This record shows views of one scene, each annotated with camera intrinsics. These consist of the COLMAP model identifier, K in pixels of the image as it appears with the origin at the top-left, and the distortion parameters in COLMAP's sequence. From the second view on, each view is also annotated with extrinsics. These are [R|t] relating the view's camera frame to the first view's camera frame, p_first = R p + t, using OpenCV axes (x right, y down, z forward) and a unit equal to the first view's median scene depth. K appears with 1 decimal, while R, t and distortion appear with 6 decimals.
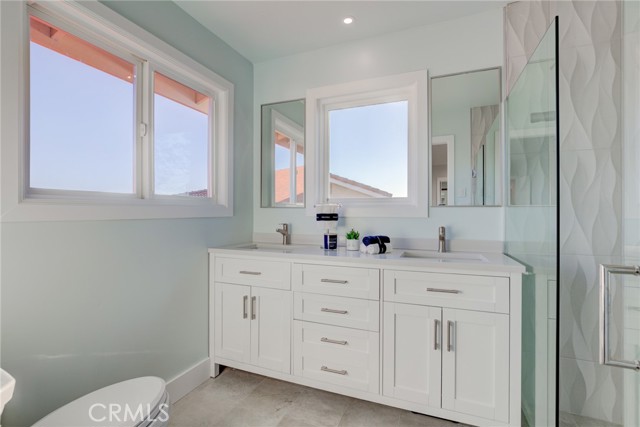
lens RADIAL K [[291.0, 0, 307.0], [0, 291.0, 213.4], [0, 0, 1]] dist [-0.019605, 0.003321]
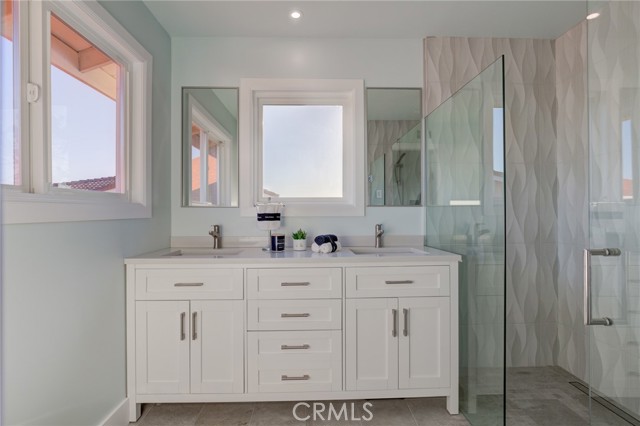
lens RADIAL K [[291.0, 0, 318.4], [0, 291.0, 212.9], [0, 0, 1]] dist [-0.019605, 0.003321]
pose [[0.912578, -0.005283, 0.408869, -0.189819], [0.006233, 0.999980, -0.000991, 0.001563], [-0.408856, 0.003453, 0.912592, 0.082082]]
